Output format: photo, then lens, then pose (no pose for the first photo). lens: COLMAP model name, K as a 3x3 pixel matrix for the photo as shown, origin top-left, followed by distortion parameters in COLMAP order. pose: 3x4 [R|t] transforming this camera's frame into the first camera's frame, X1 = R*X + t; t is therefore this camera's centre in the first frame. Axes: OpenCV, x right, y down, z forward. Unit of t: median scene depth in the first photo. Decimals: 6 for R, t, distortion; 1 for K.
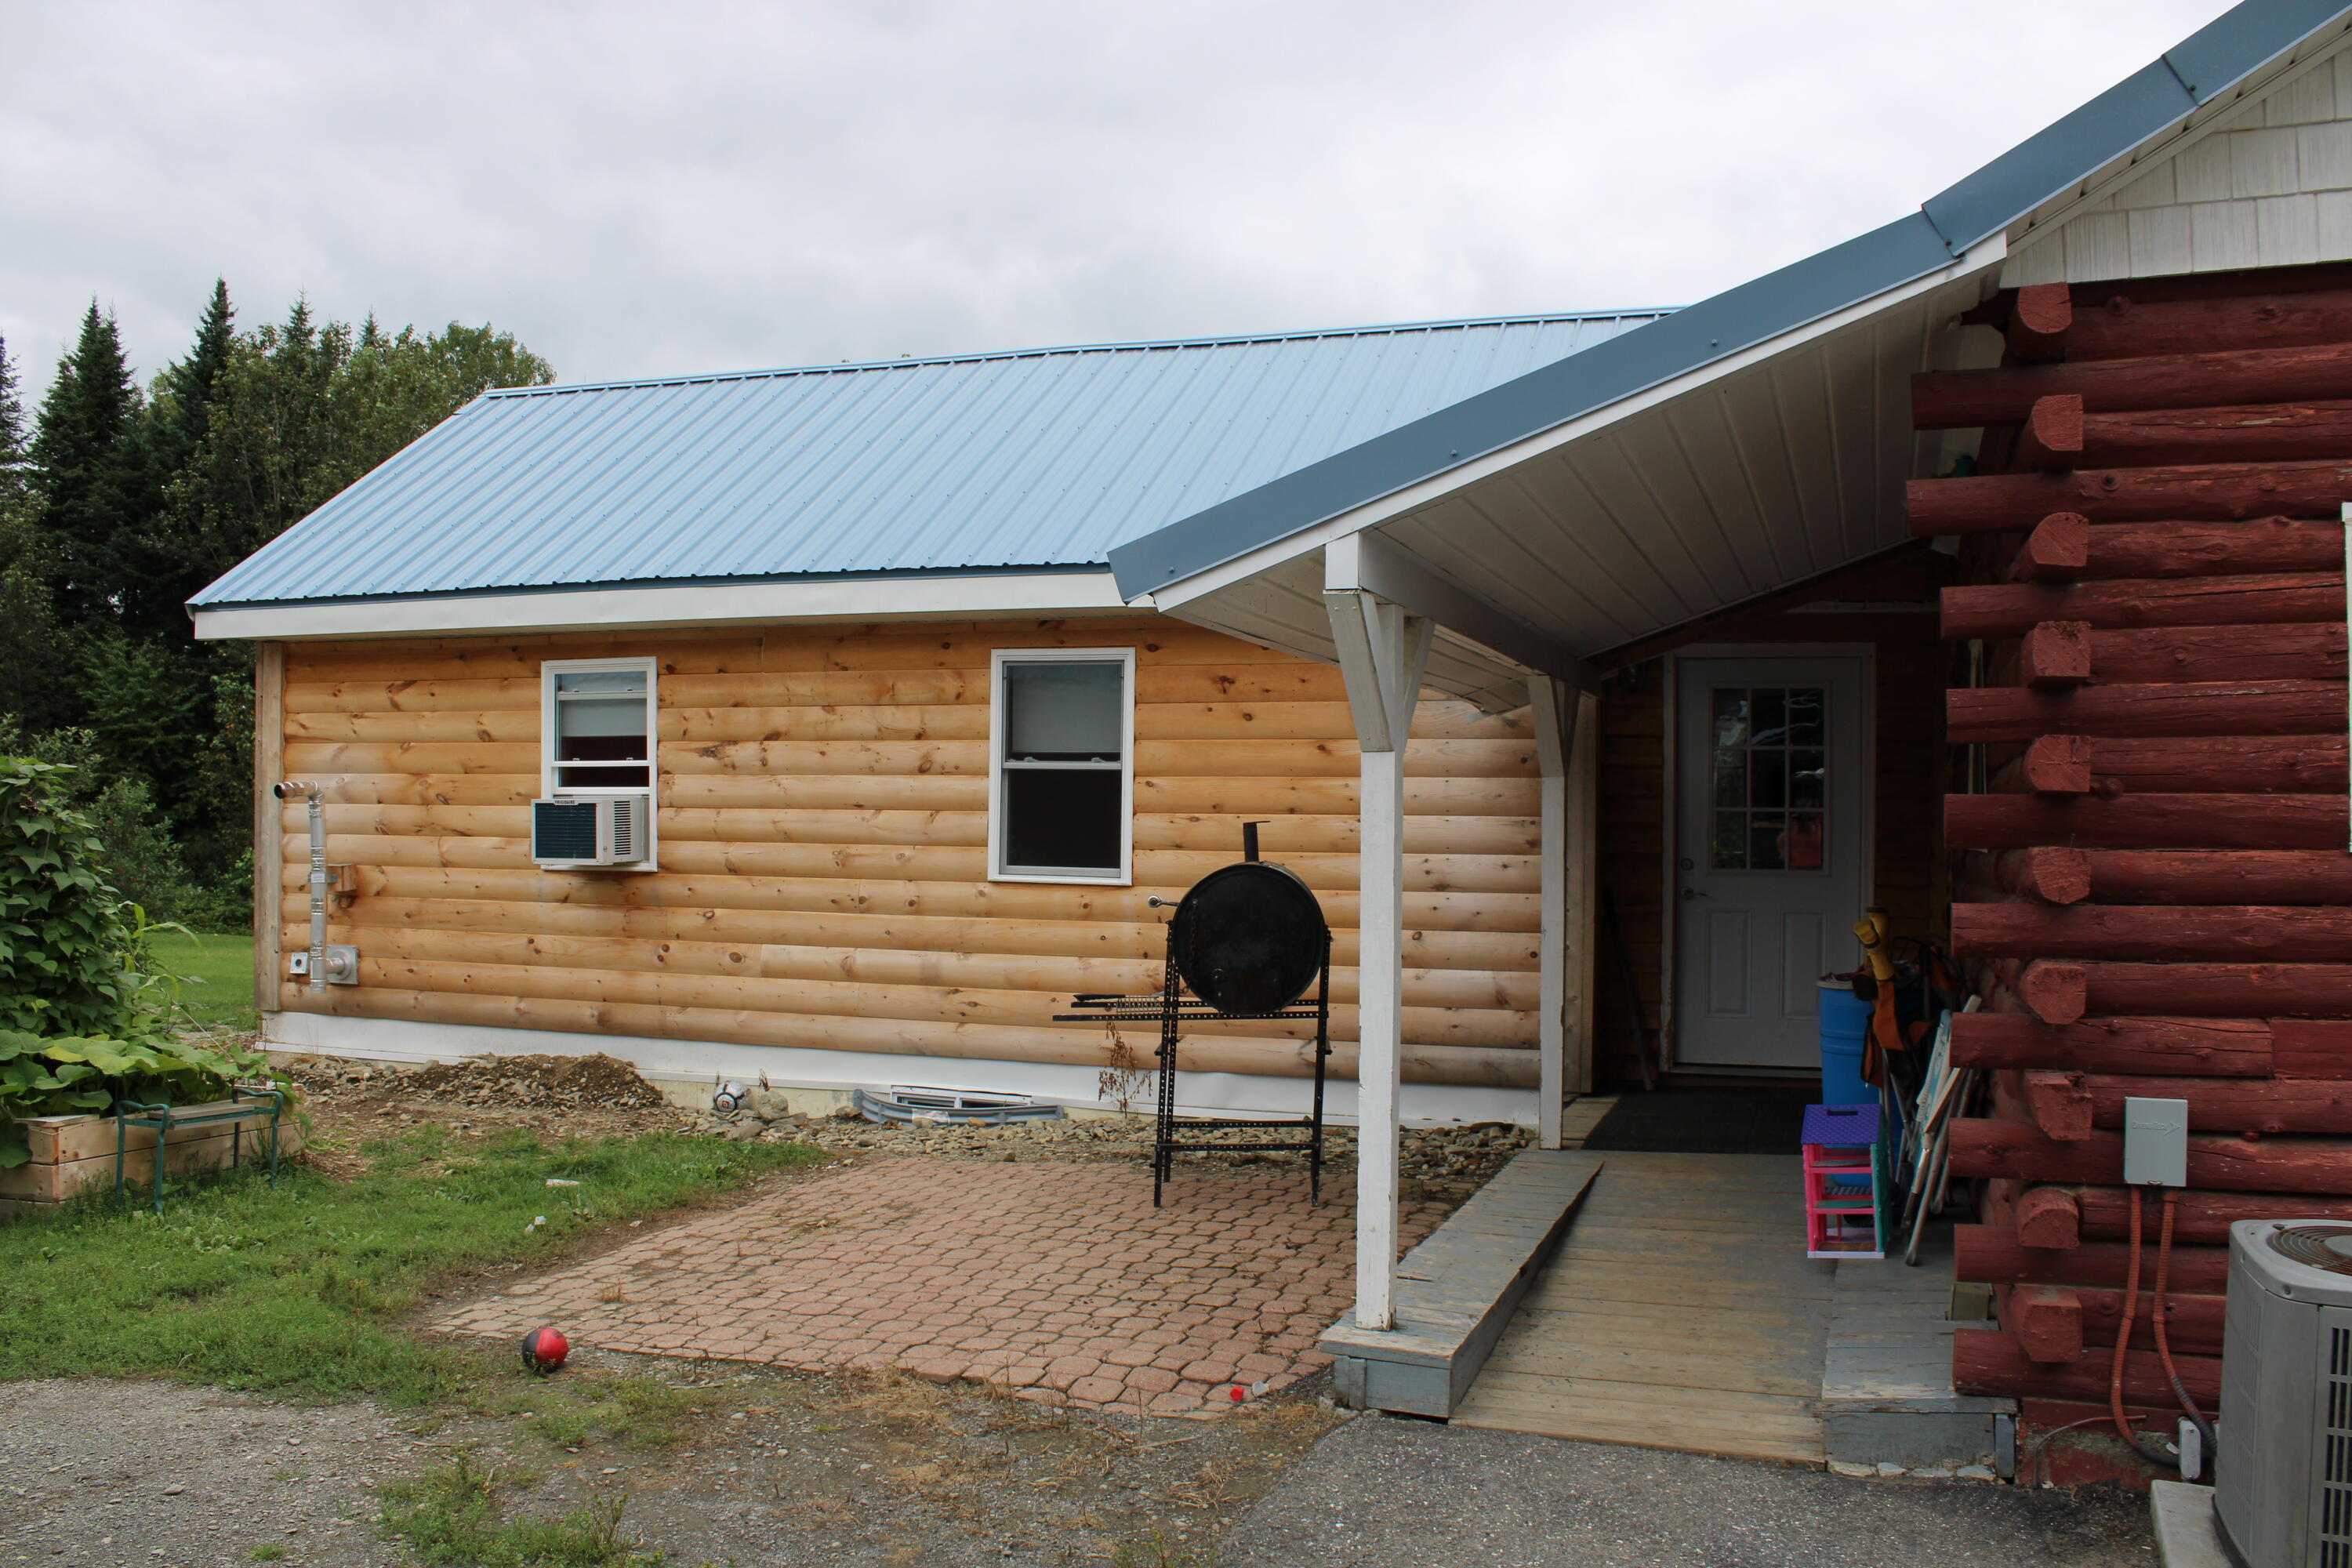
lens RADIAL K [[1962.0, 0, 1176.0], [0, 1962.0, 784.0], [0, 0, 1]] dist [-0.173373, 0.165845]
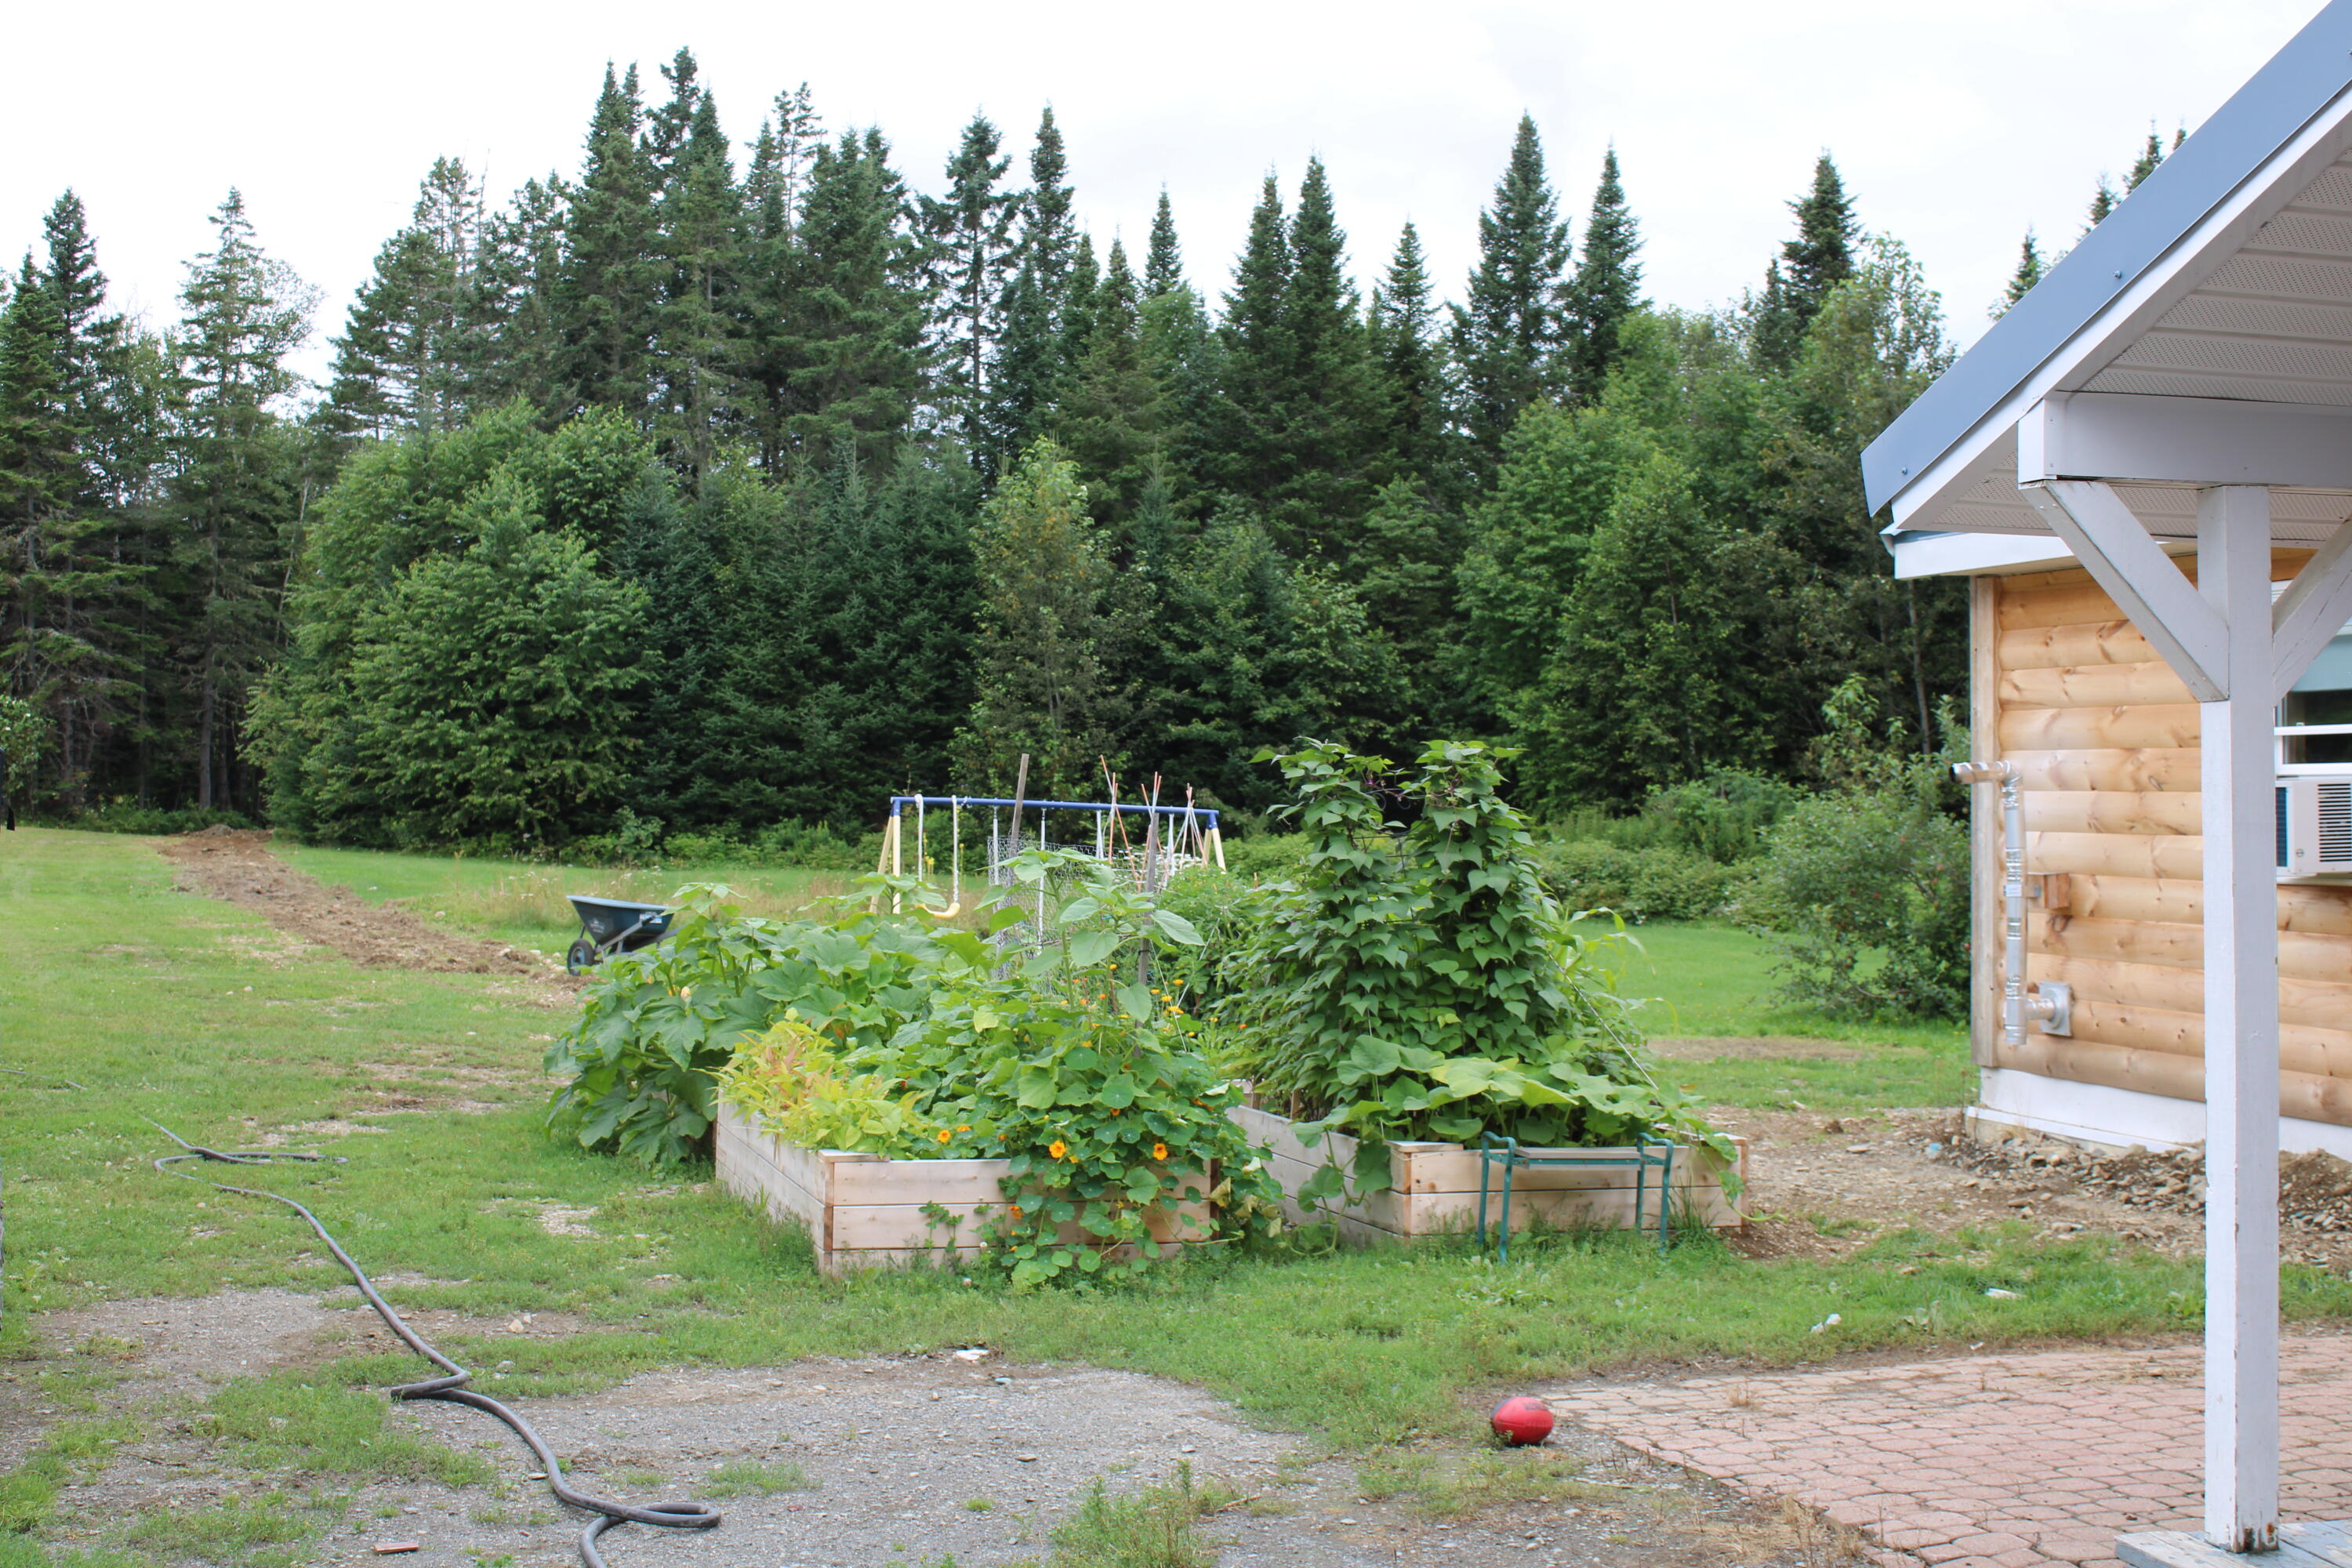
lens RADIAL K [[2978.6, 0, 1176.0], [0, 2978.6, 784.0], [0, 0, 1]] dist [0.002211, 0.016767]
pose [[0.611206, -0.007709, -0.791434, 0.282478], [0.013383, 0.999910, 0.000595, 0.002504], [0.791359, -0.010956, 0.611254, 0.026262]]
